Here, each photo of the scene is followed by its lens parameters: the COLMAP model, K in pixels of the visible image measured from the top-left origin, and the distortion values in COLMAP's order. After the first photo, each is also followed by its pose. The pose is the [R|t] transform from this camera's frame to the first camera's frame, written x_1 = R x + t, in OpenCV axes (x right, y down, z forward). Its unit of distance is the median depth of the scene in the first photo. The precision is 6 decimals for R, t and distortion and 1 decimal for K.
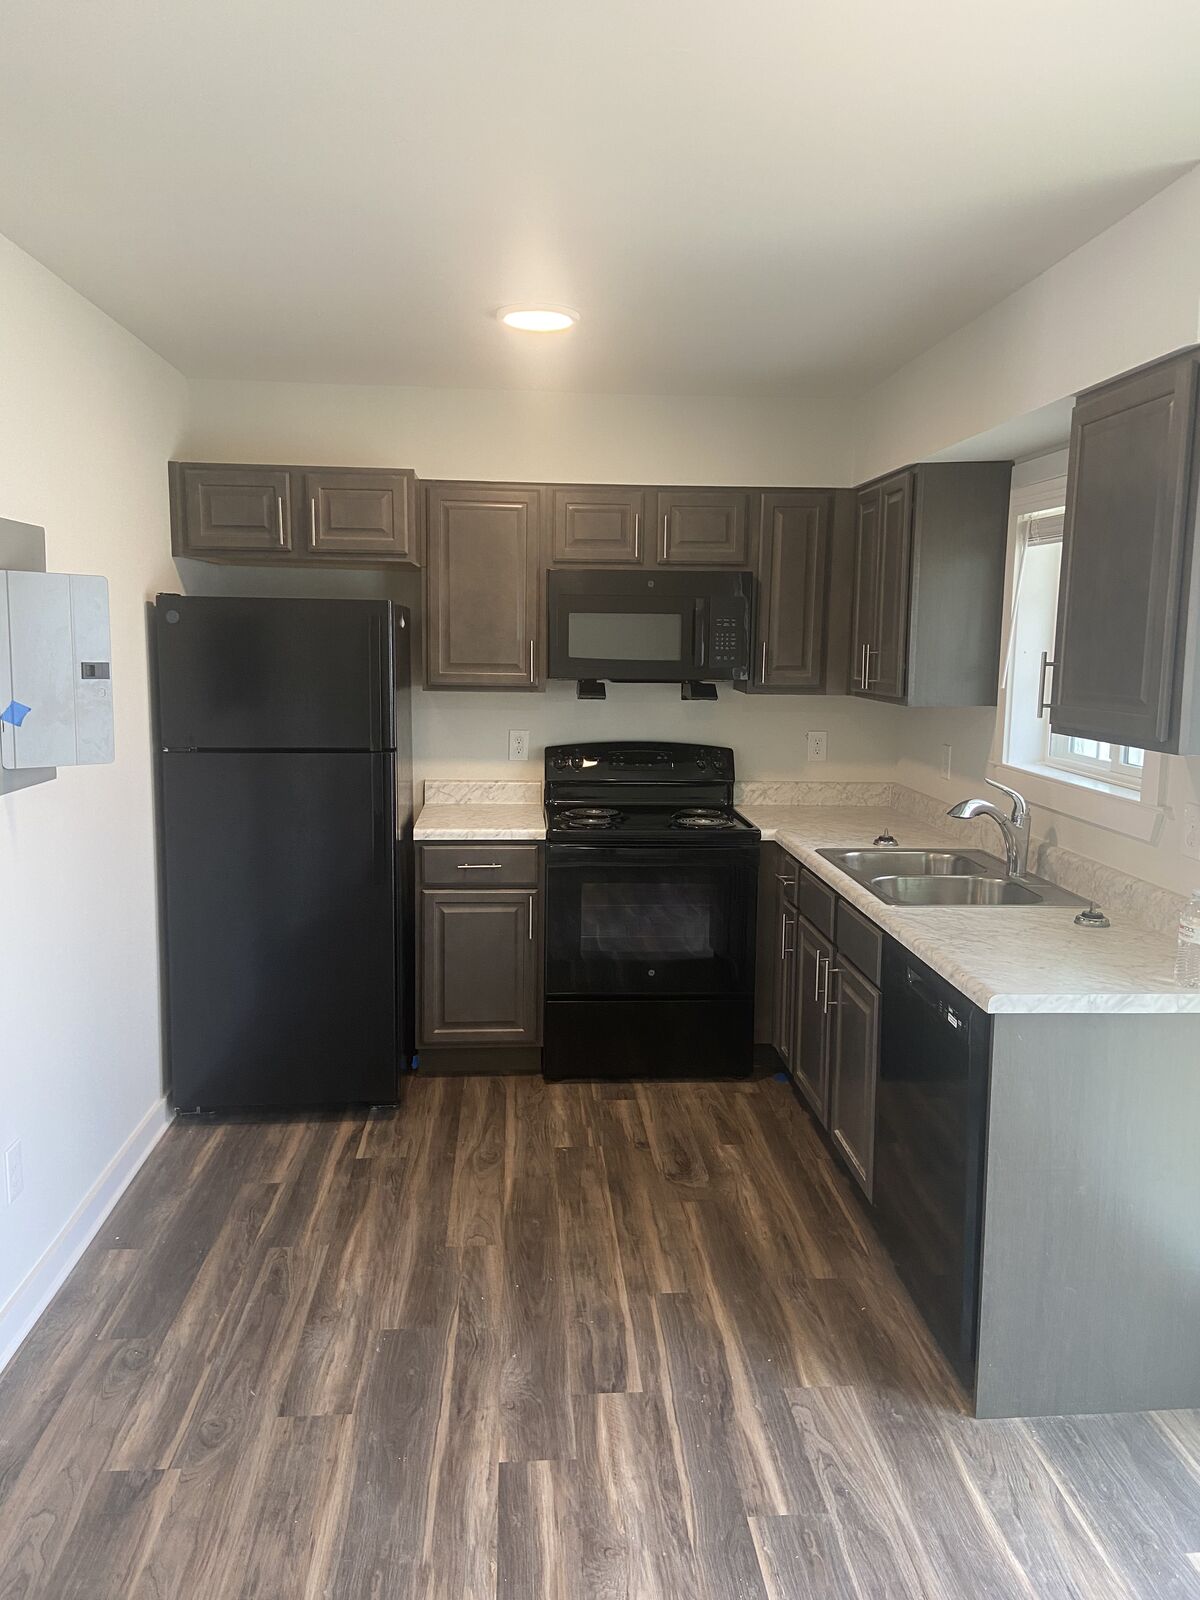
lens RADIAL K [[1193.7, 0, 607.4], [0, 1193.7, 789.6], [0, 0, 1]] dist [0.127021, -0.163834]
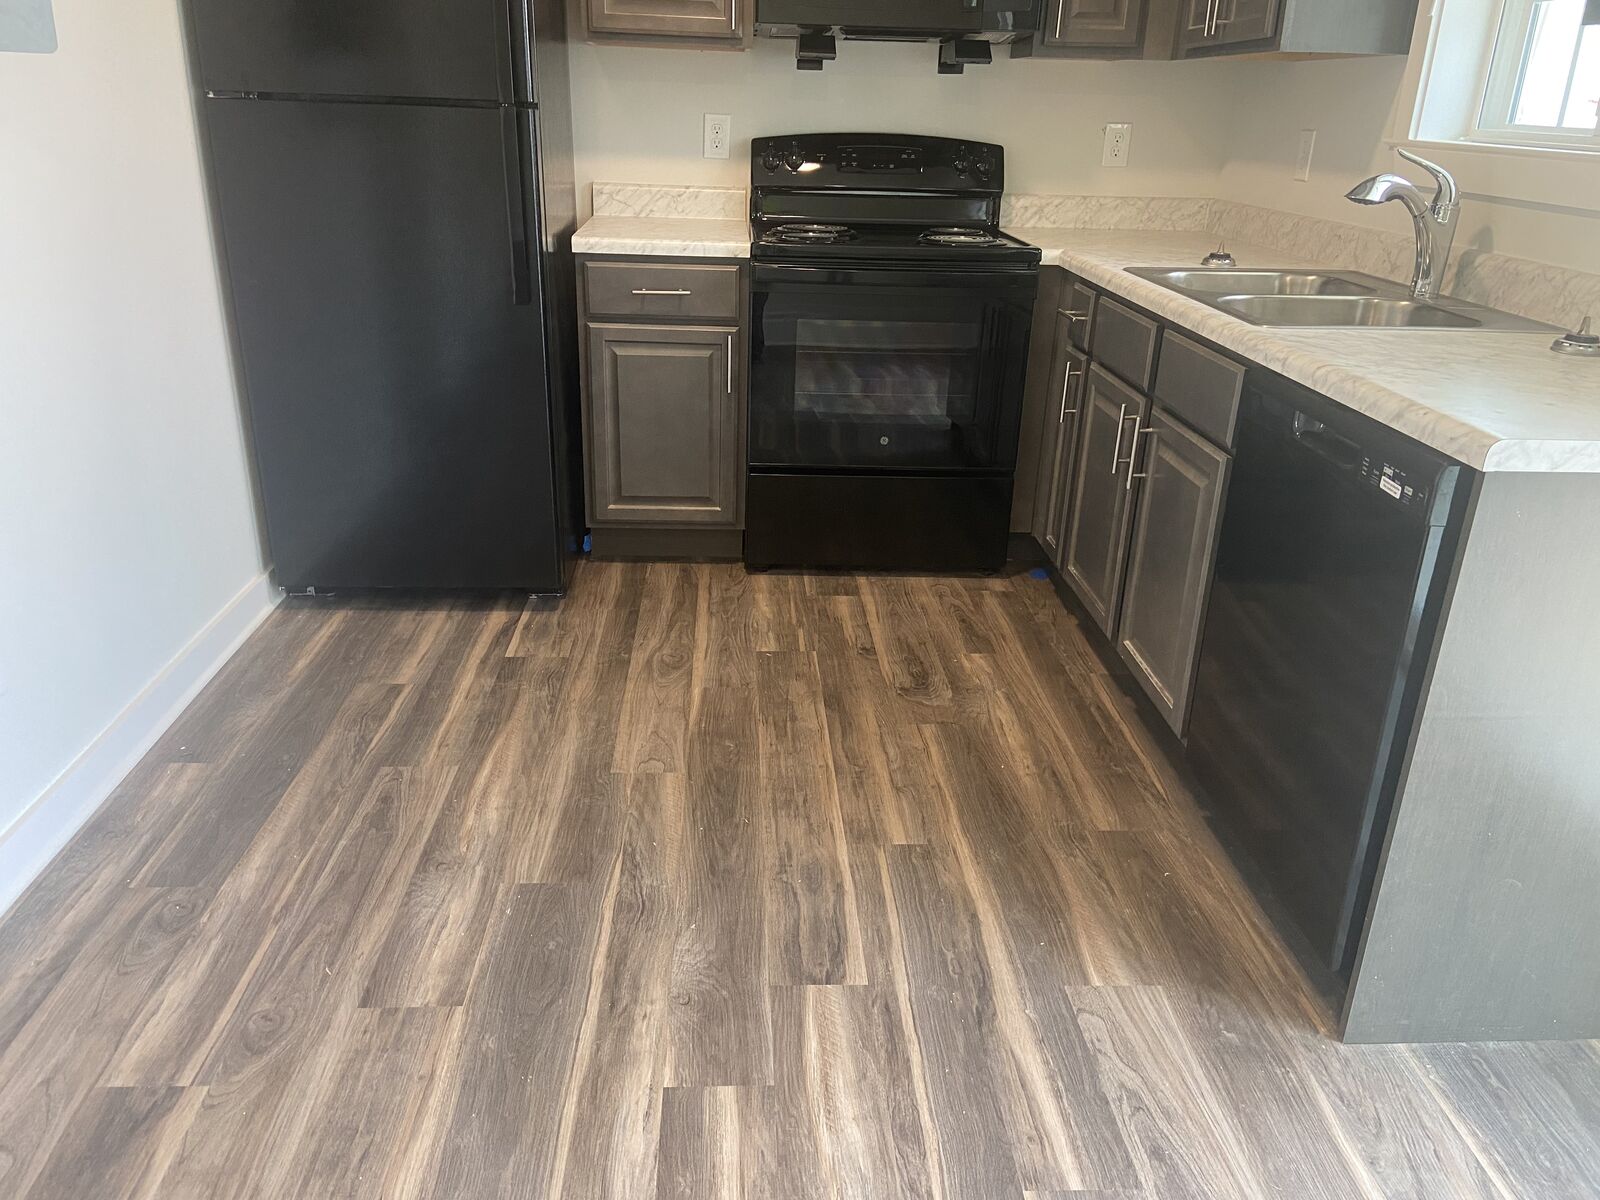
lens RADIAL K [[1216.4, 0, 800.0], [0, 1216.4, 600.0], [0, 0, 1]] dist [0.008002, 0.007816]
pose [[0.999555, 0.026388, -0.013887, -0.006307], [-0.021963, 0.966514, 0.255674, 0.076724], [0.020168, -0.255255, 0.966663, 0.305952]]
